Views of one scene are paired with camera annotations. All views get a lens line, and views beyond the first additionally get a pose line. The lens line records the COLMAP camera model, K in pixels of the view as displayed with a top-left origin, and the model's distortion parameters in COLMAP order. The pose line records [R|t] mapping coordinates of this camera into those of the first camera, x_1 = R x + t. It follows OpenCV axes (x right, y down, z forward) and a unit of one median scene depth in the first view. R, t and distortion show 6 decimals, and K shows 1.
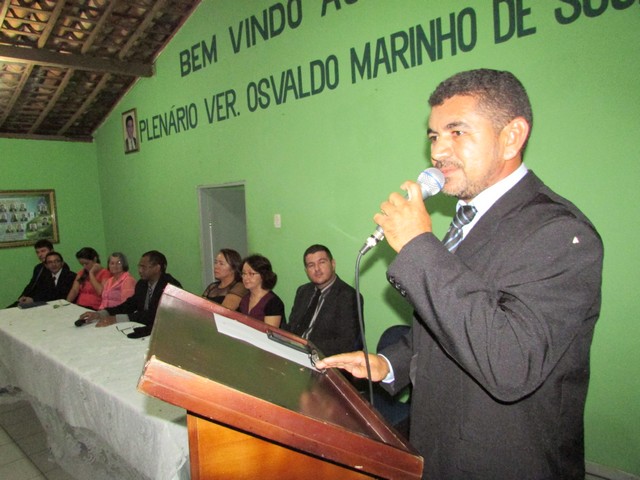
lens RADIAL K [[457.3, 0, 320.0], [0, 457.3, 240.0], [0, 0, 1]] dist [-0.023869, 0.003547]
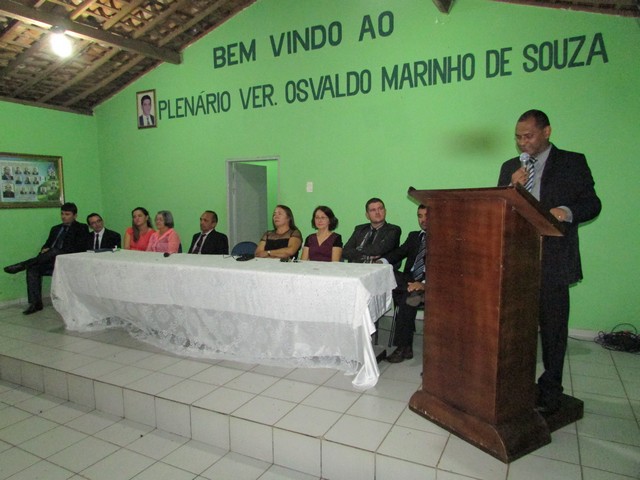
lens RADIAL K [[446.5, 0, 320.0], [0, 446.5, 240.0], [0, 0, 1]] dist [-0.011307, -0.002146]
pose [[0.959586, 0.012153, 0.281154, -0.419252], [-0.013391, 0.999907, 0.002481, 0.106433], [-0.281098, -0.006146, 0.959659, -0.255063]]
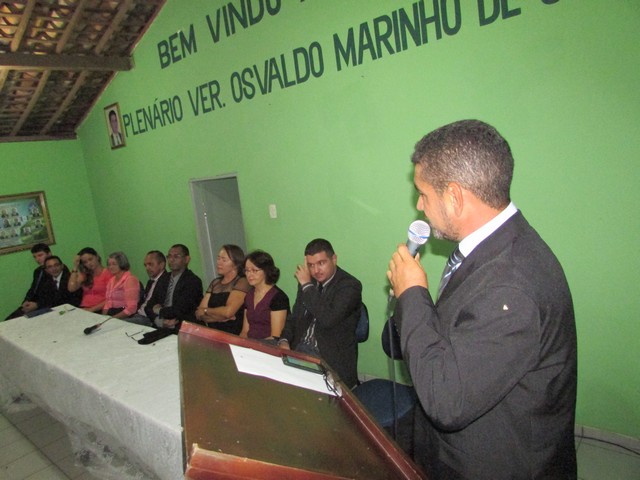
lens RADIAL K [[457.3, 0, 320.0], [0, 457.3, 240.0], [0, 0, 1]] dist [-0.023869, 0.003547]
pose [[0.996834, -0.078606, 0.011951, -0.006666], [0.077500, 0.994181, 0.074821, -0.045432], [-0.017763, -0.073658, 0.997125, -0.008615]]
